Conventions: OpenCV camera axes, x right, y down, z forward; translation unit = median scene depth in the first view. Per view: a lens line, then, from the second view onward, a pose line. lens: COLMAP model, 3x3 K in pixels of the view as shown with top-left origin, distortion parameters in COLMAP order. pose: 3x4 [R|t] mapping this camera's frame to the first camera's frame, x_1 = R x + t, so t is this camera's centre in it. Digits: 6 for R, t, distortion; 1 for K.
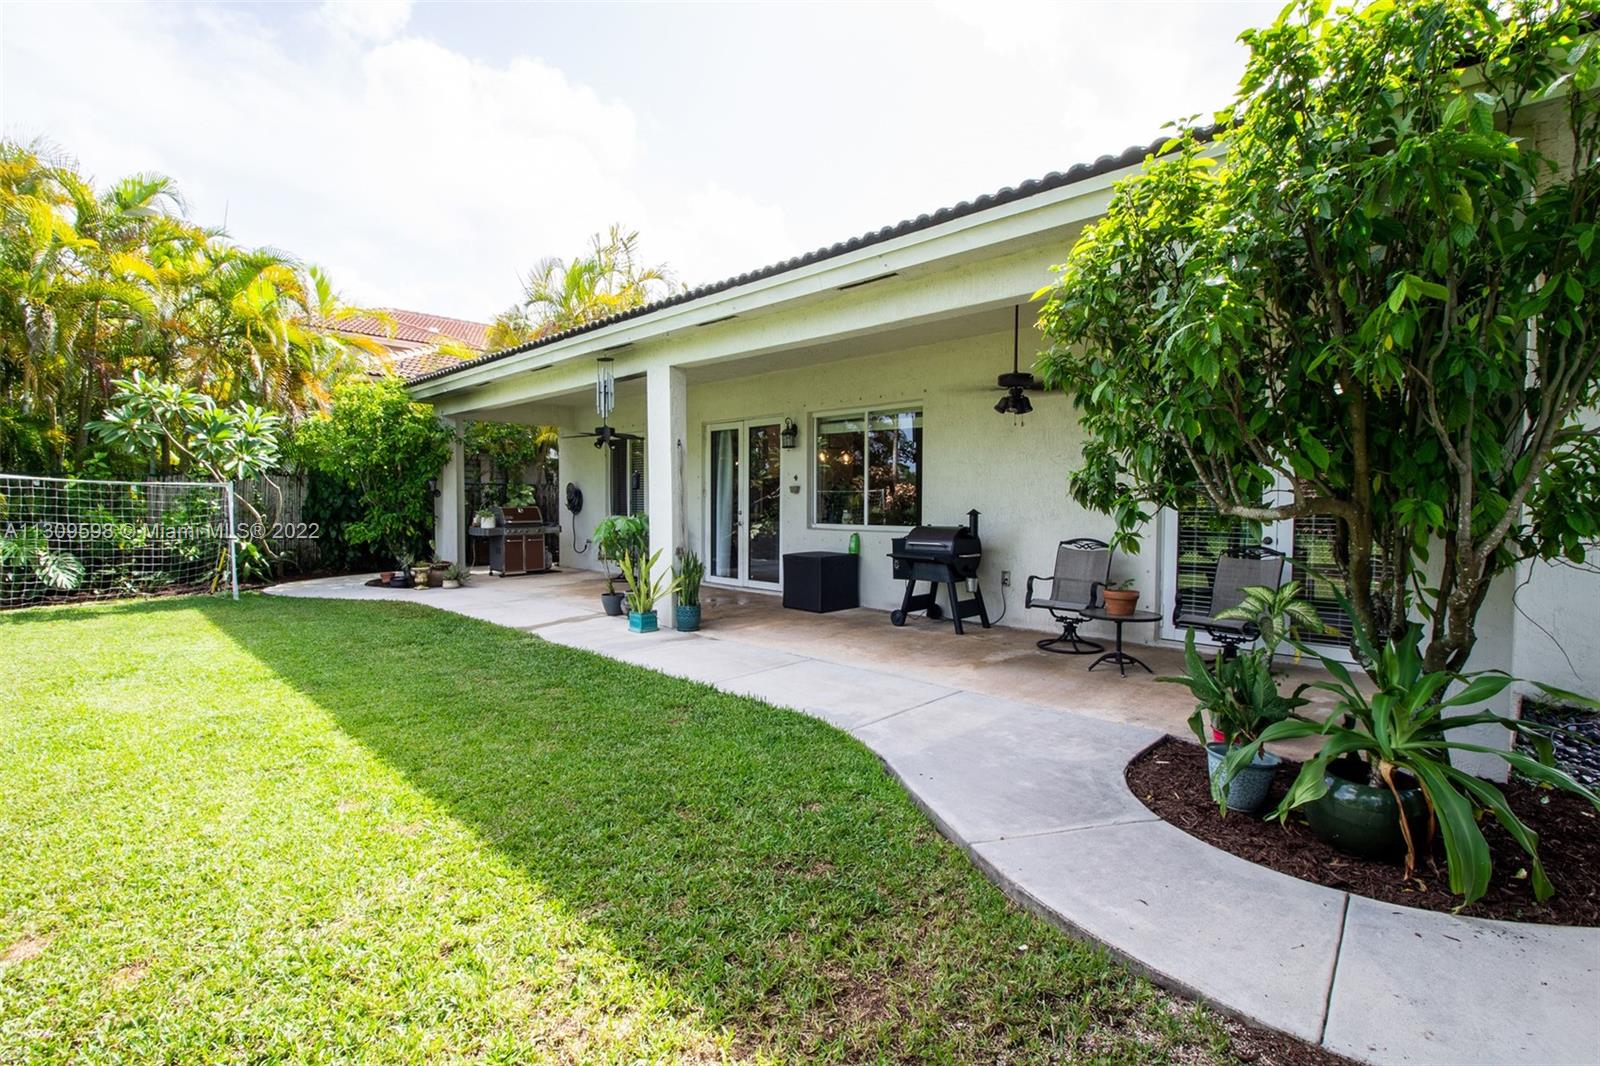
lens RADIAL K [[754.3, 0, 807.7], [0, 754.3, 530.9], [0, 0, 1]] dist [0.004671, -0.014730]
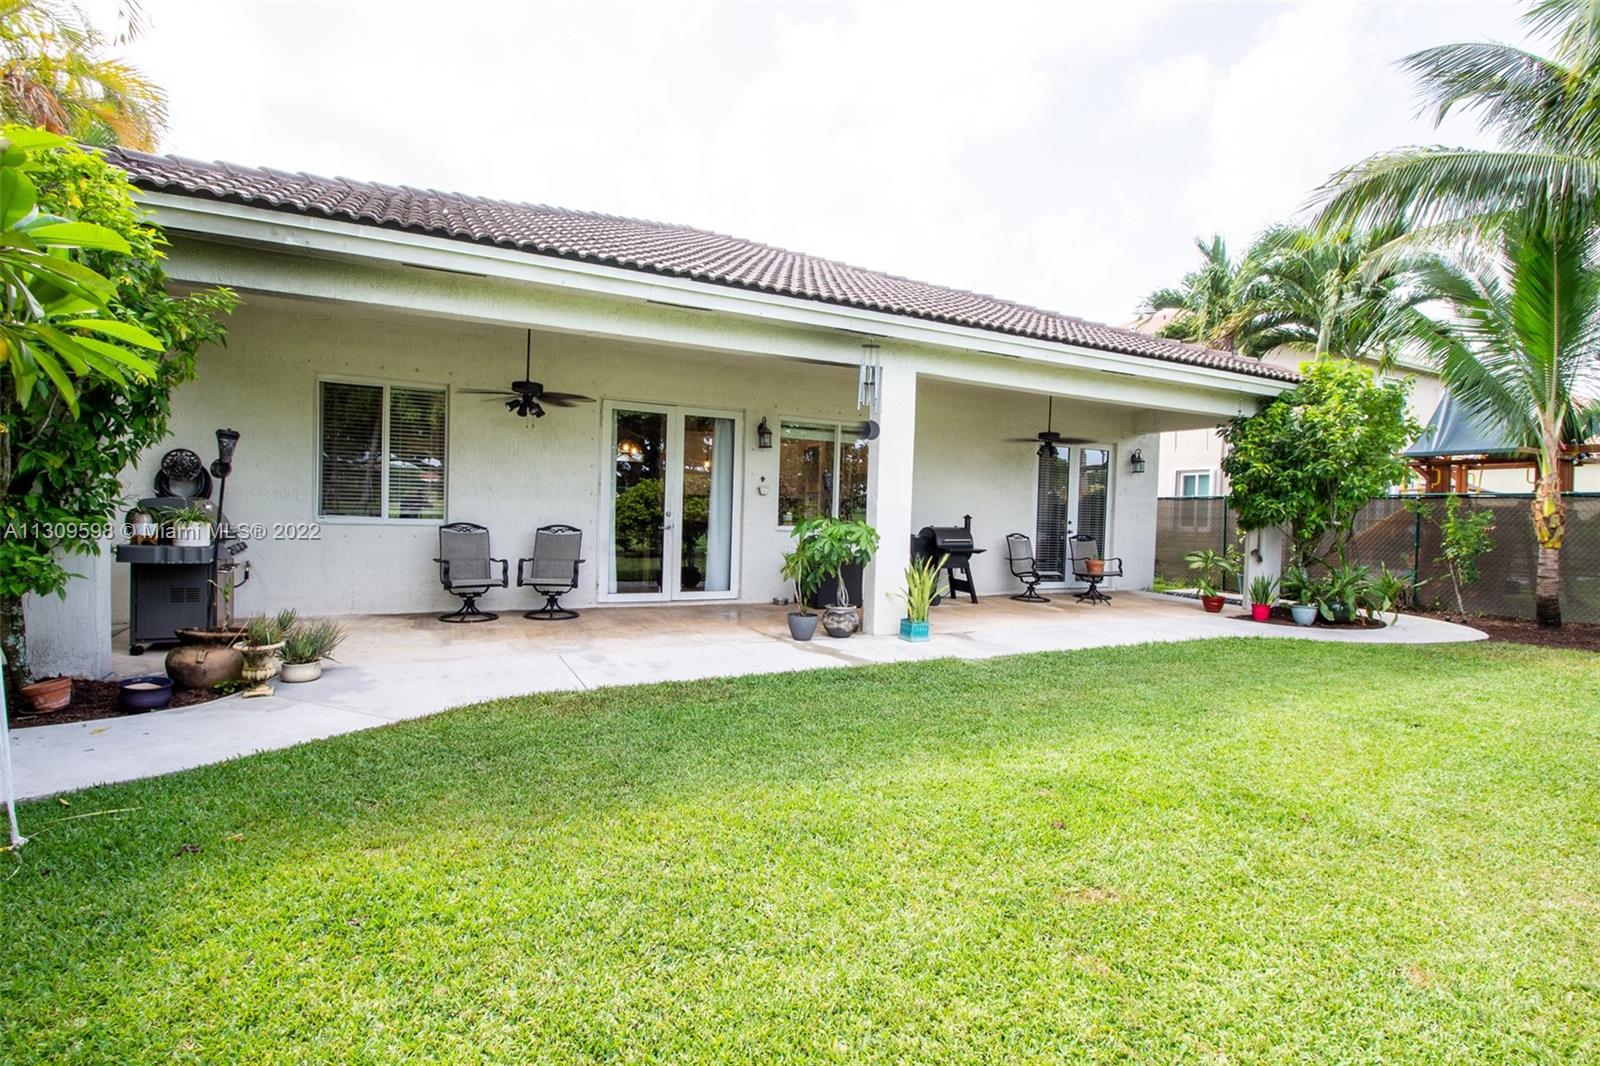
lens RADIAL K [[755.0, 0, 808.8], [0, 755.0, 530.8], [0, 0, 1]] dist [0.003948, -0.014303]
pose [[0.329421, -0.024677, 0.943861, -1.183382], [0.007128, 0.999695, 0.023649, -0.033839], [-0.944156, -0.001063, 0.329496, 0.804046]]
